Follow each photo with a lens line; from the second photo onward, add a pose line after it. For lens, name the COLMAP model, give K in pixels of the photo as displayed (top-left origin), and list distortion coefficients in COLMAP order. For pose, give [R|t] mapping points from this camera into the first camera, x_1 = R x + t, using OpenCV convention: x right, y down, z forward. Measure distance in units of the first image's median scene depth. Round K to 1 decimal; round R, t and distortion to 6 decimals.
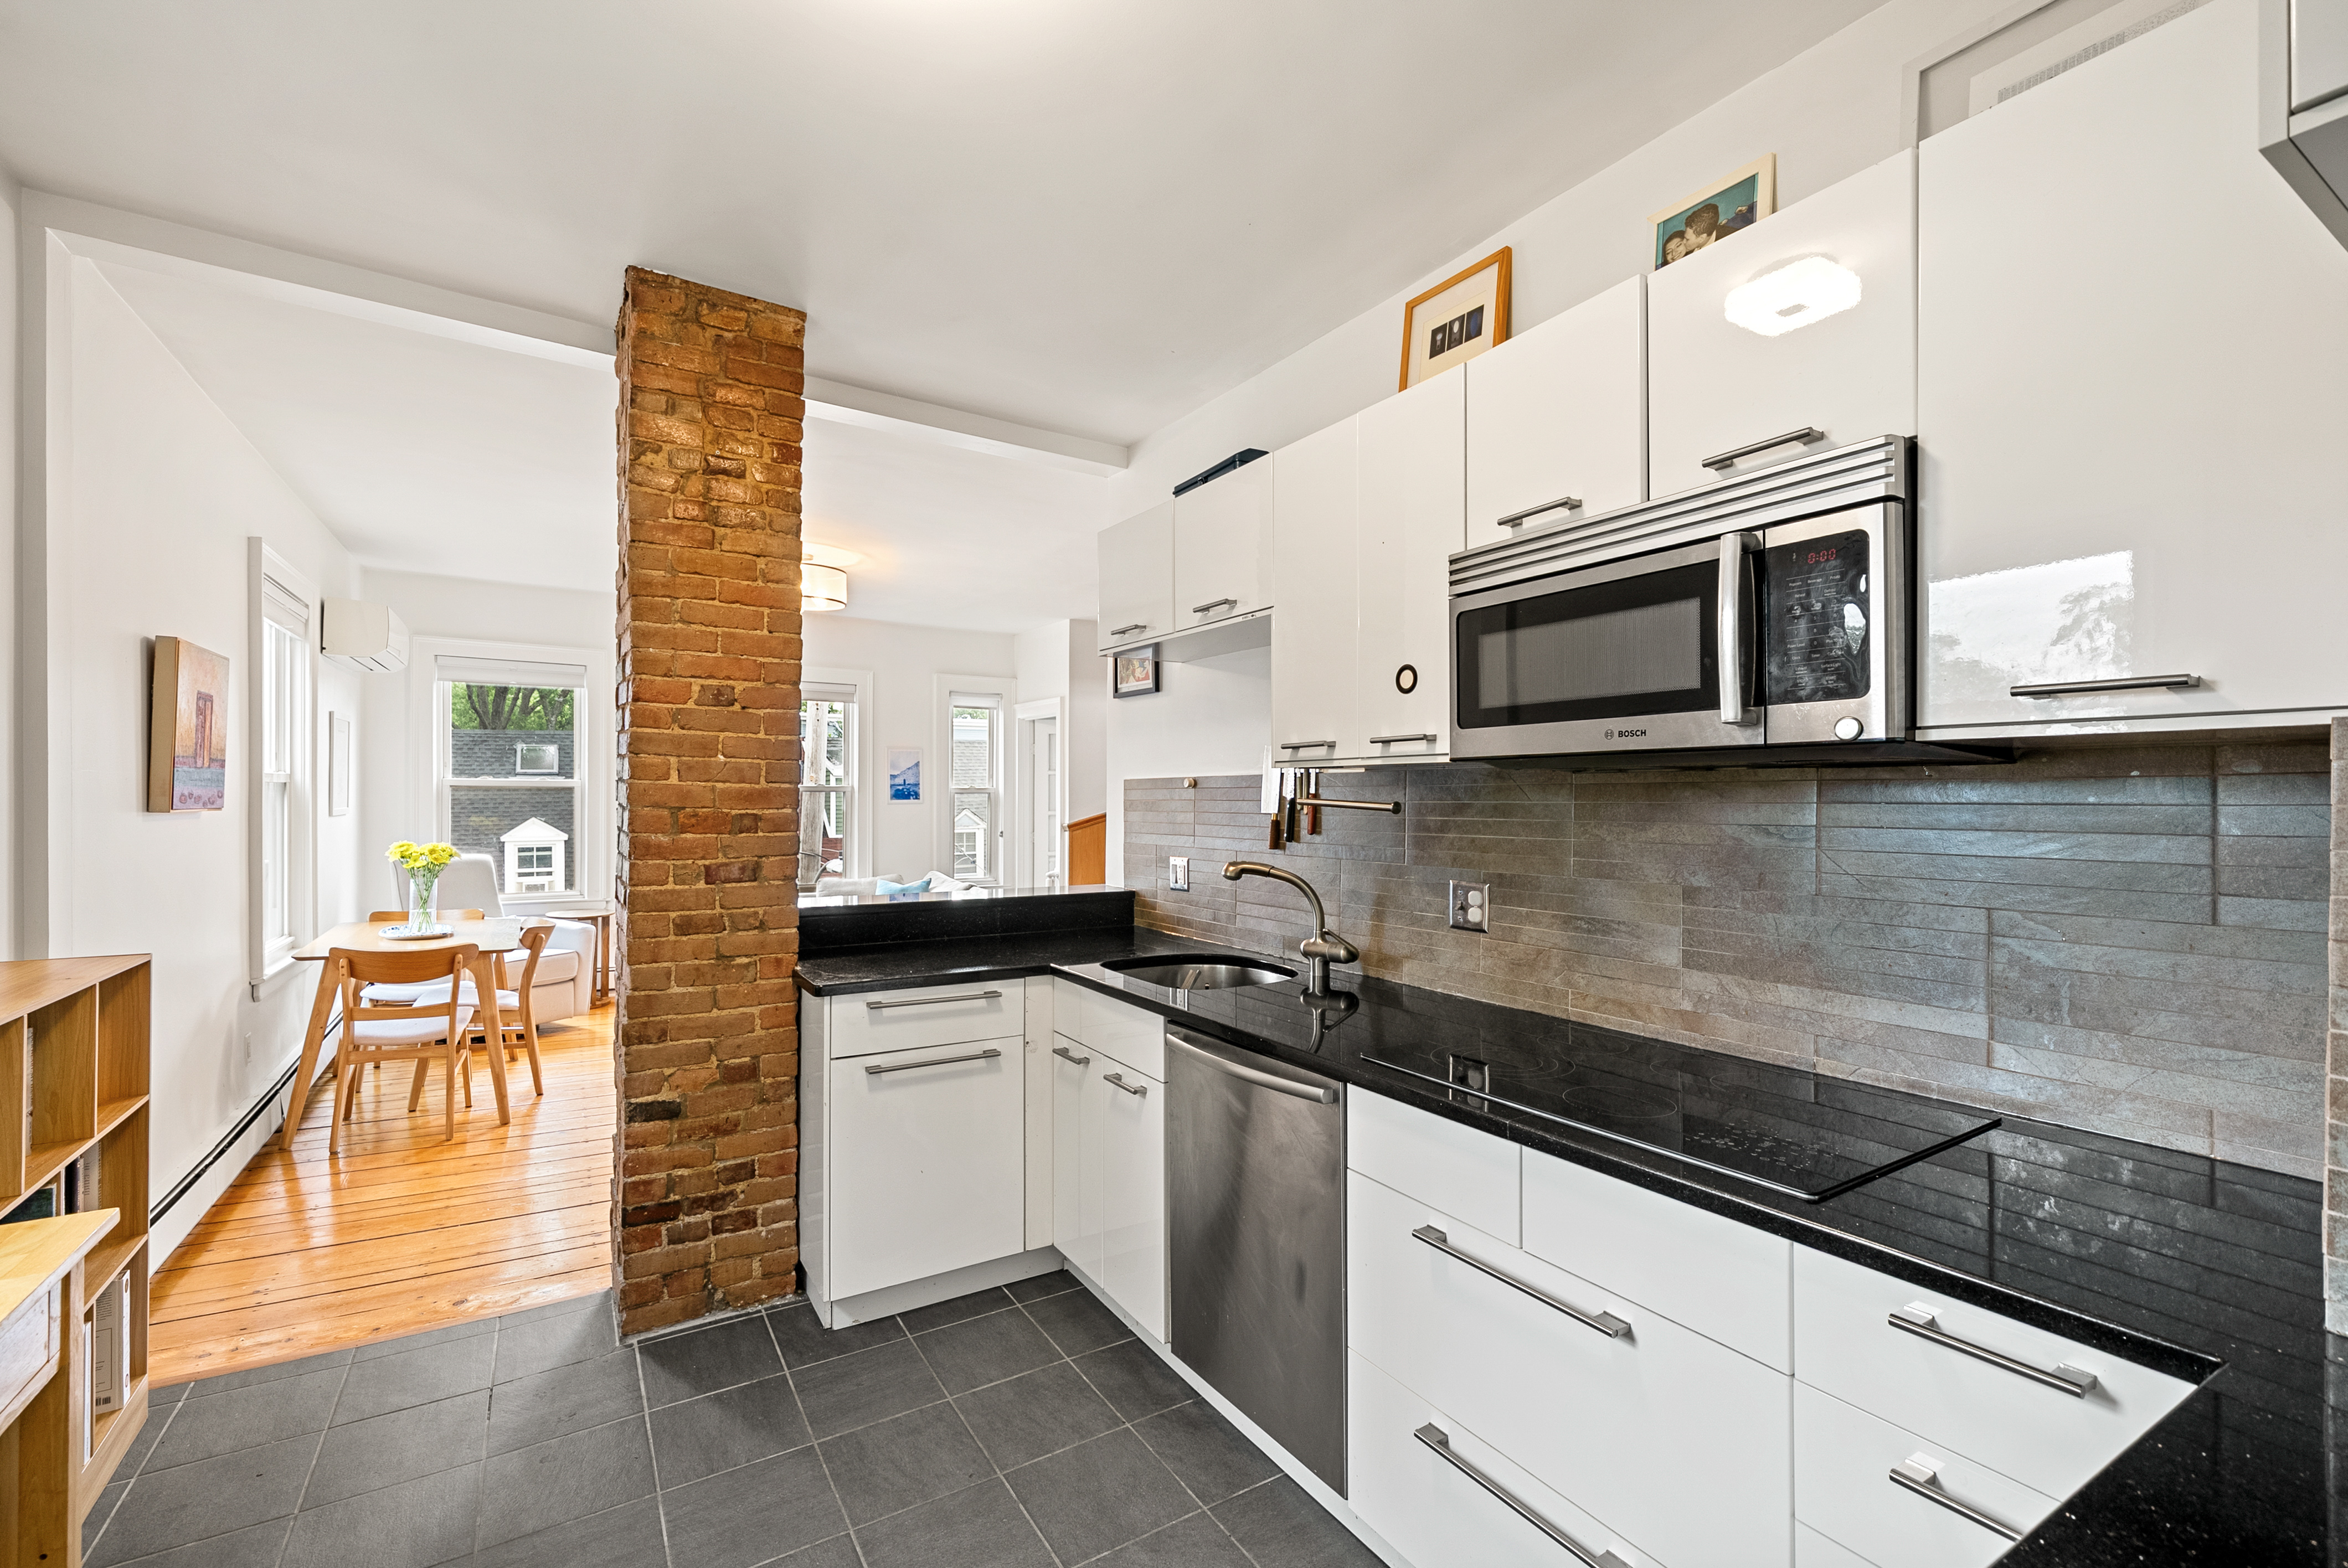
lens RADIAL K [[990.0, 0, 1174.8], [0, 990.0, 834.2], [0, 0, 1]] dist [0.000537, -0.000662]
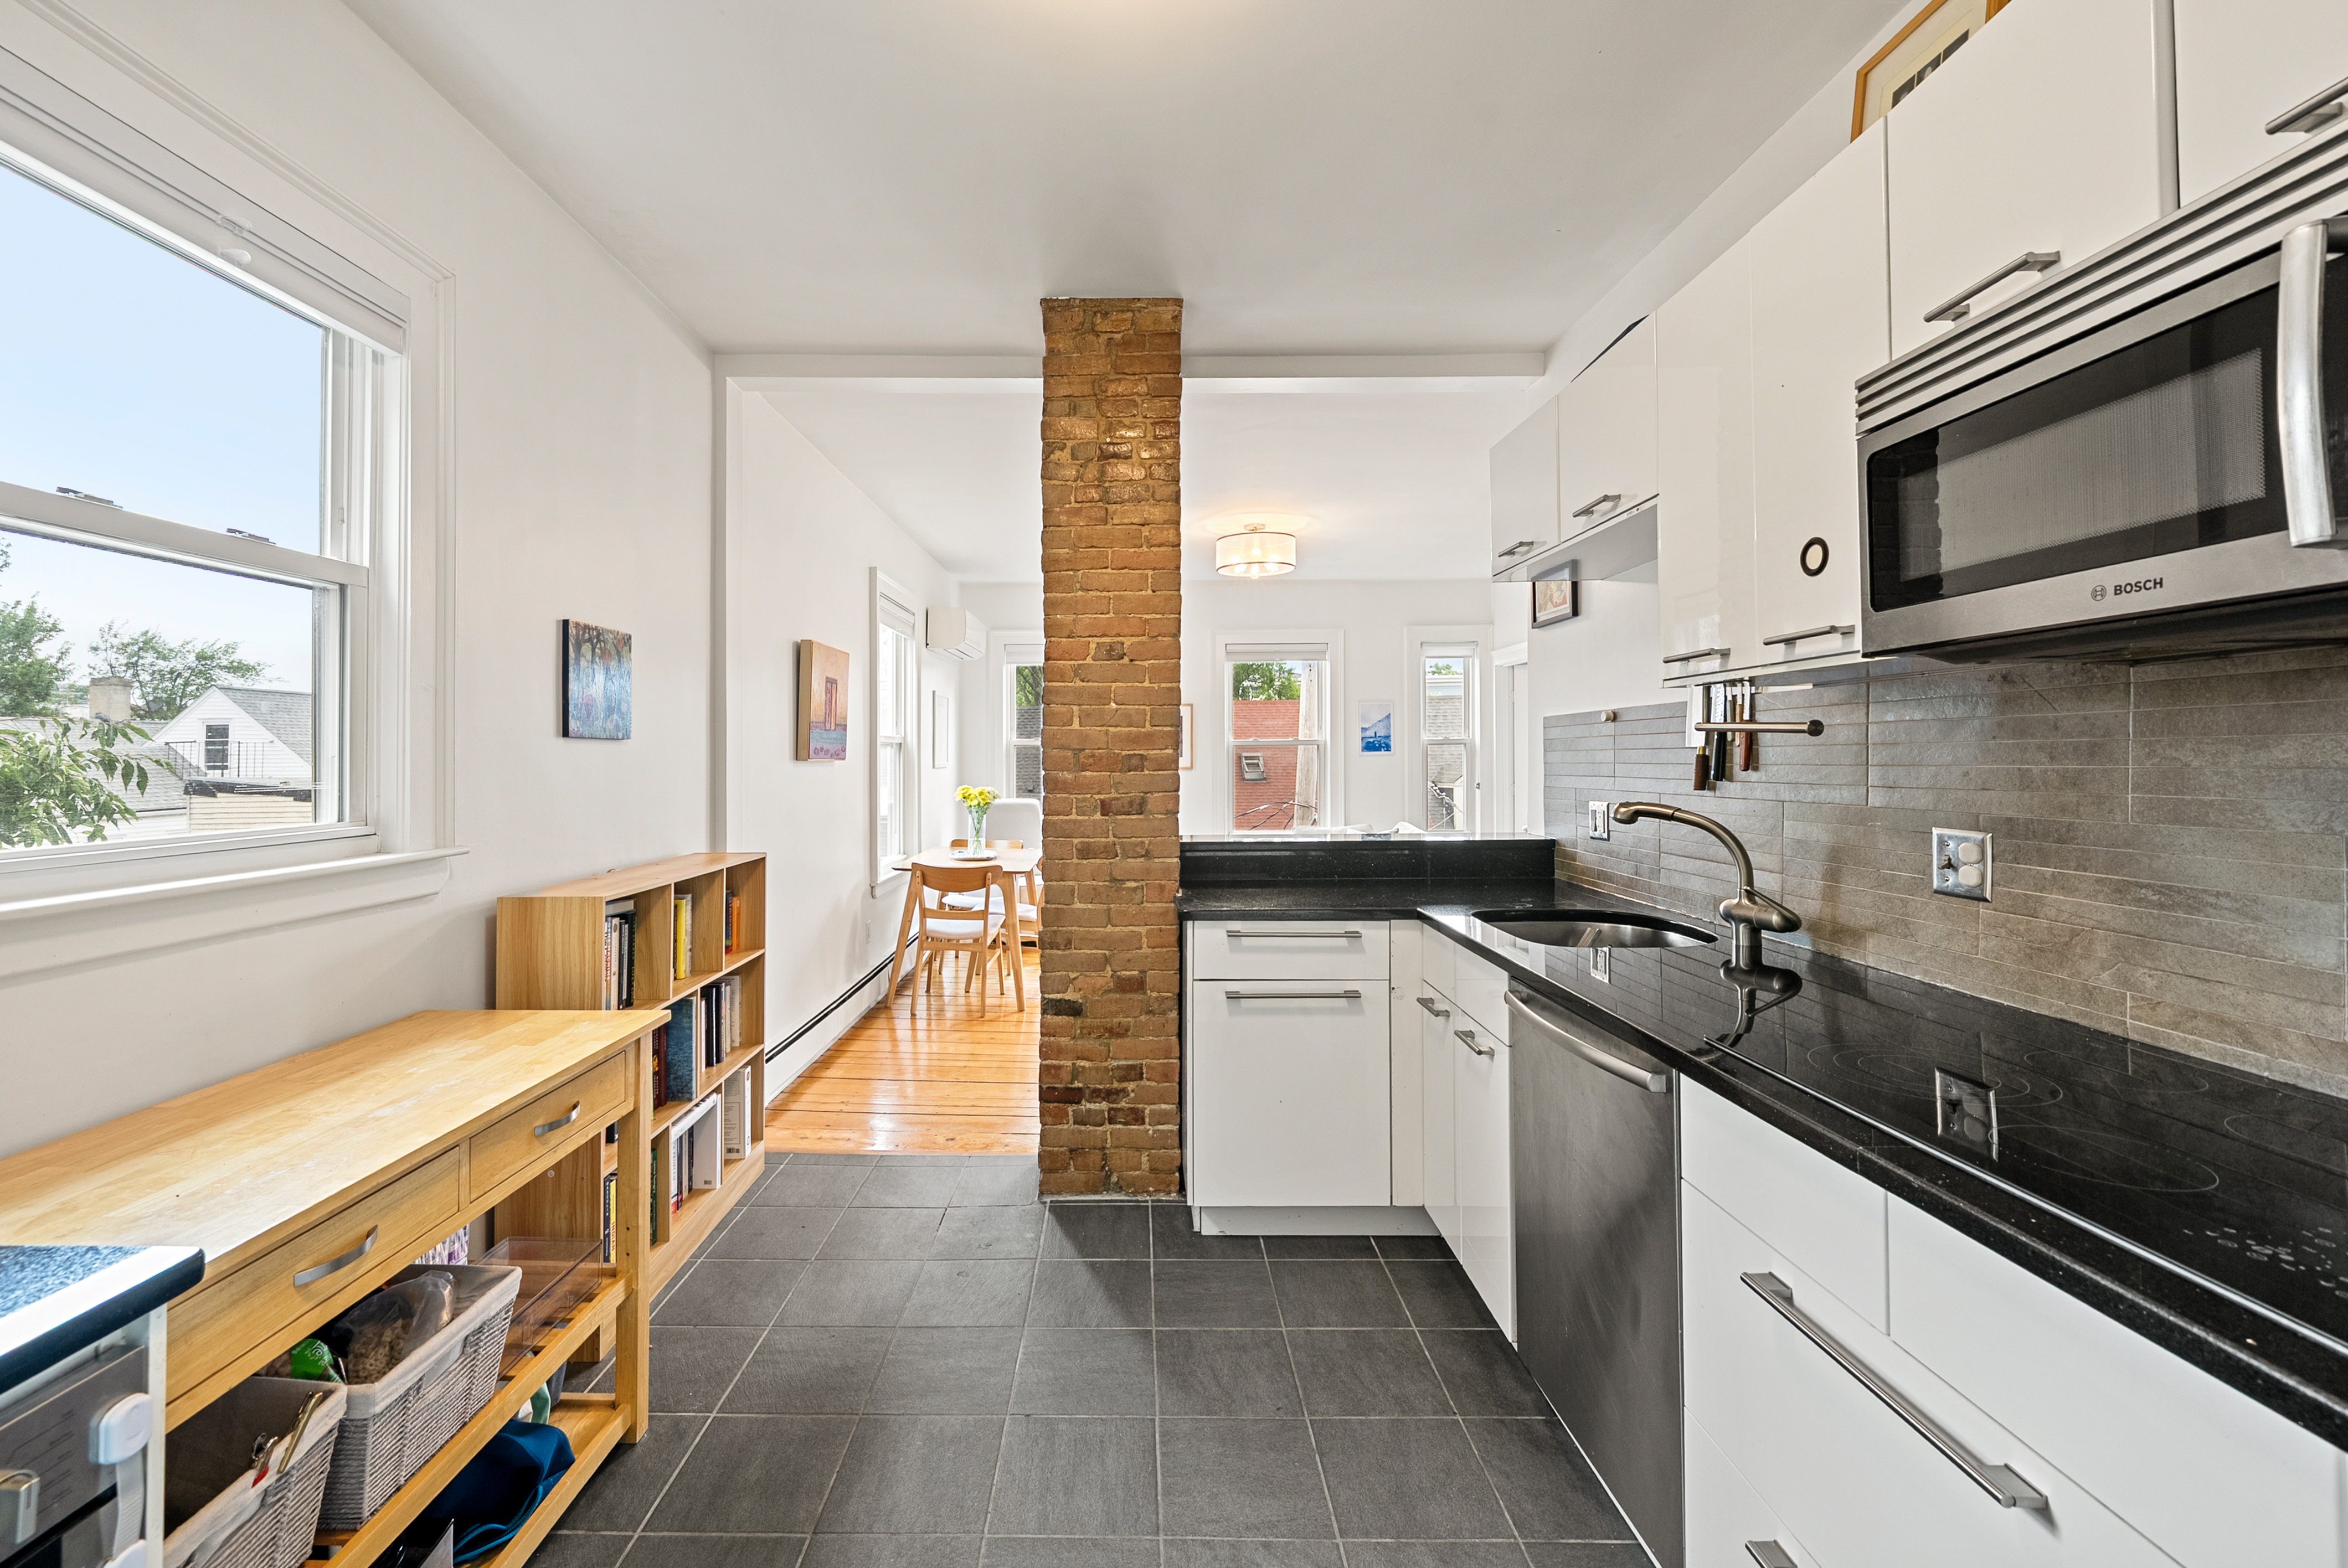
lens RADIAL K [[964.2, 0, 1174.0], [0, 964.2, 784.0], [0, 0, 1]] dist [-0.000025, -0.003533]
pose [[0.839138, -0.002820, -0.543911, 0.201786], [-0.005040, 0.999903, -0.012959, 0.027222], [0.543895, 0.013615, 0.839043, 0.102955]]
